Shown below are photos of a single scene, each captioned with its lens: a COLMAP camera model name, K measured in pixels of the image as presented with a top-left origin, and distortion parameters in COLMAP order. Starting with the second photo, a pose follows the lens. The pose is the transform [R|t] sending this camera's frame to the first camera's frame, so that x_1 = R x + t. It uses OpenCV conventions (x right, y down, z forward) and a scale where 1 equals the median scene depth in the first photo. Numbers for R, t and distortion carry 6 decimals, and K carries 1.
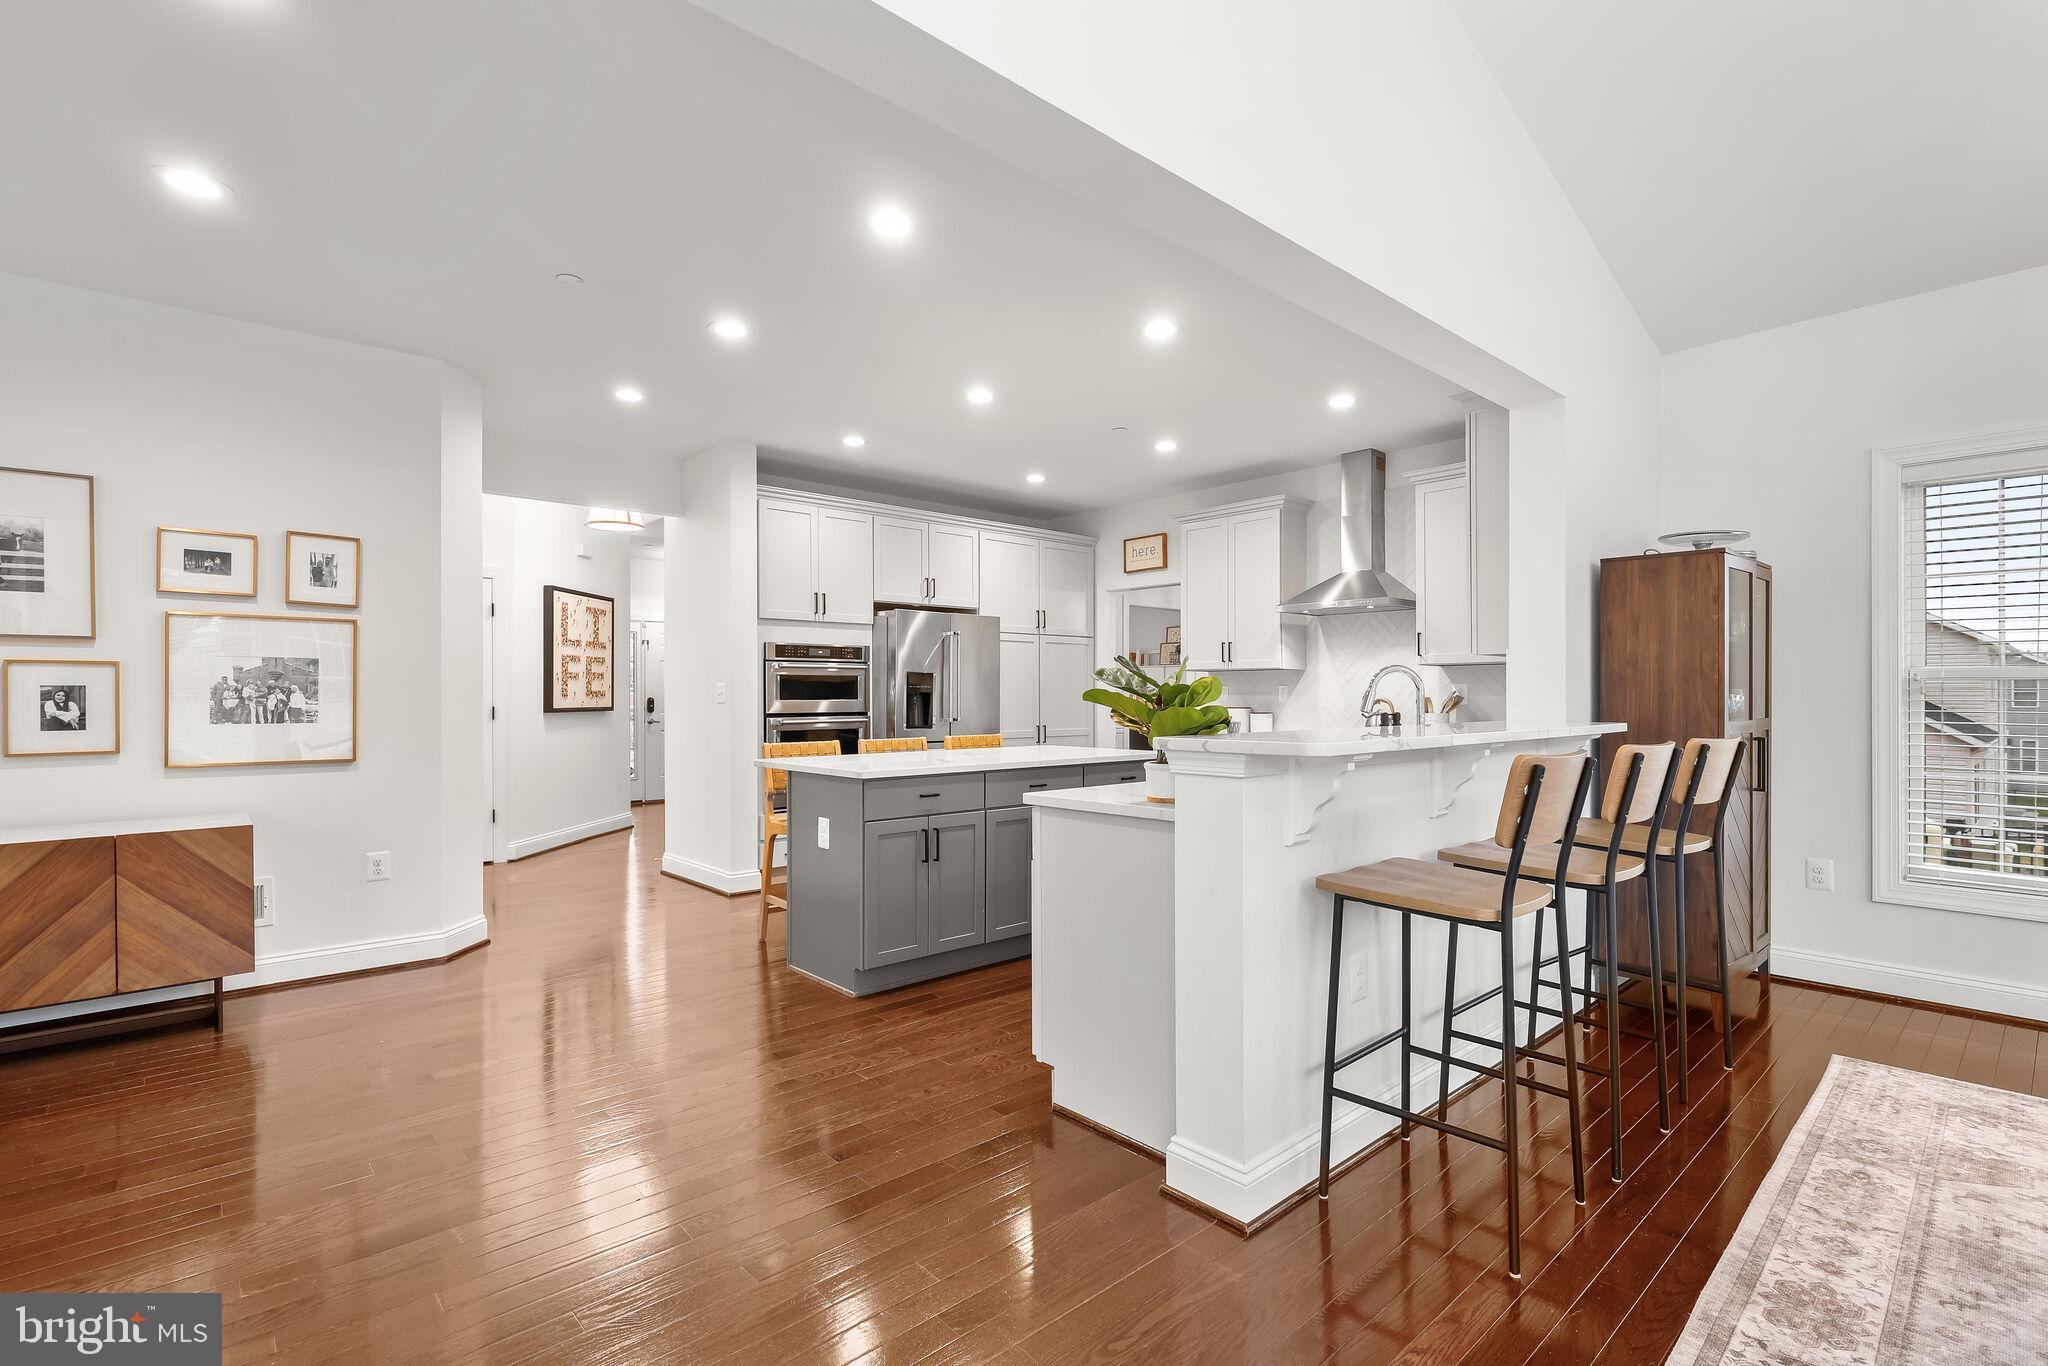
lens RADIAL K [[951.3, 0, 1034.1], [0, 951.3, 691.0], [0, 0, 1]] dist [-0.000545, -0.000165]
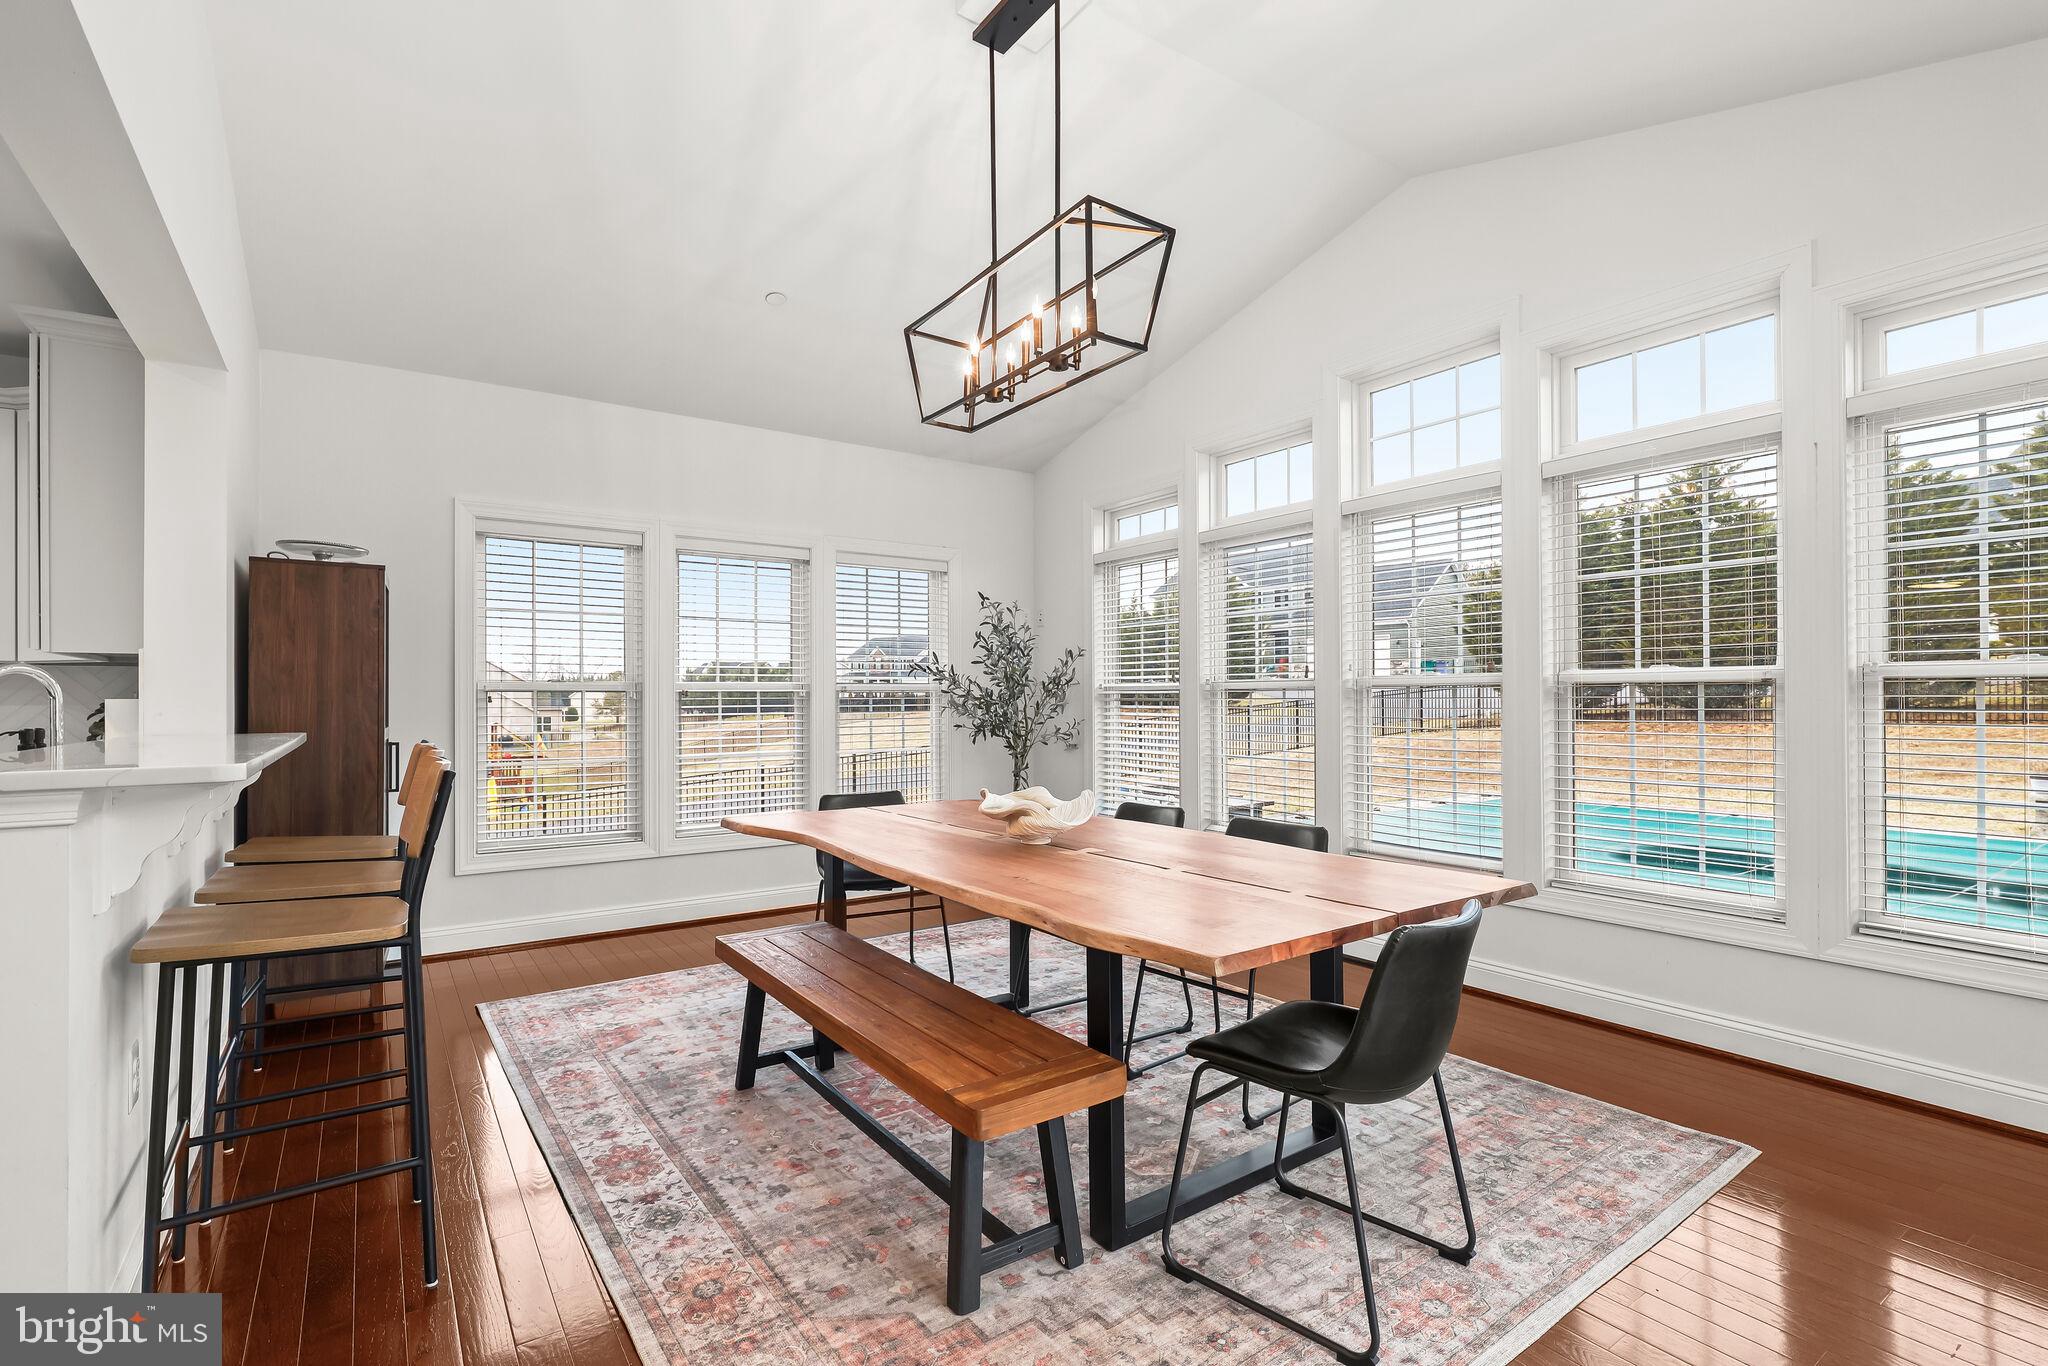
lens RADIAL K [[951.3, 0, 1034.1], [0, 951.3, 691.0], [0, 0, 1]] dist [-0.000545, -0.000165]
pose [[0.124323, 0.010450, 0.992187, -0.304976], [0.000115, 0.999944, -0.010546, 0.001776], [-0.992242, 0.001425, 0.124315, 0.182933]]
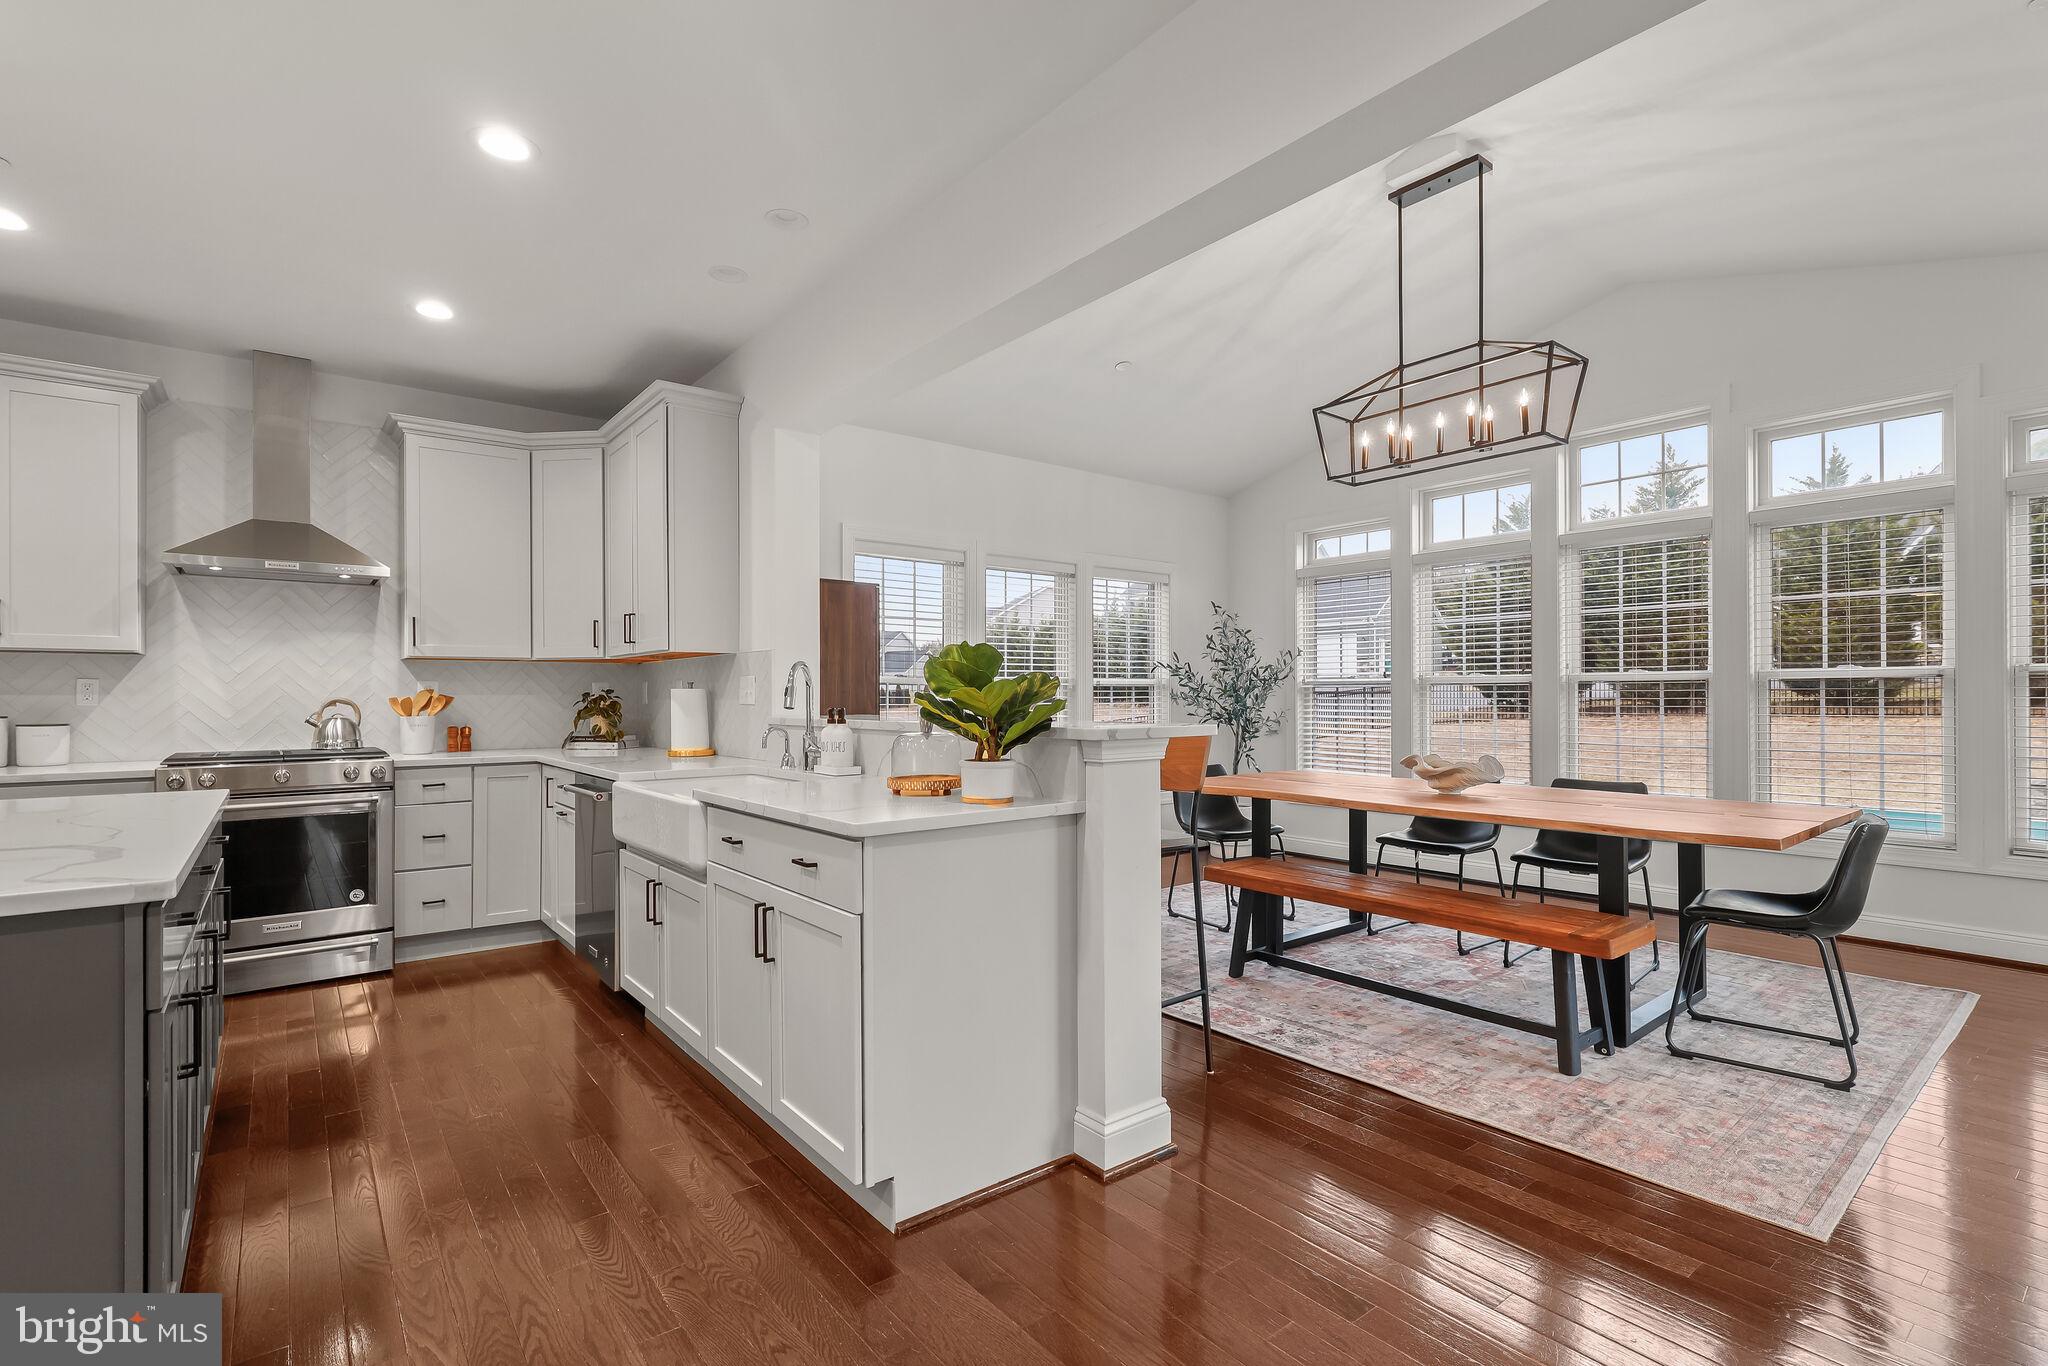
lens RADIAL K [[951.3, 0, 1034.1], [0, 951.3, 691.0], [0, 0, 1]] dist [-0.000545, -0.000165]
pose [[0.066474, 0.007519, 0.997760, -0.756692], [-0.000944, 0.999972, -0.007473, 0.014699], [-0.997788, -0.000445, 0.066479, 0.869808]]
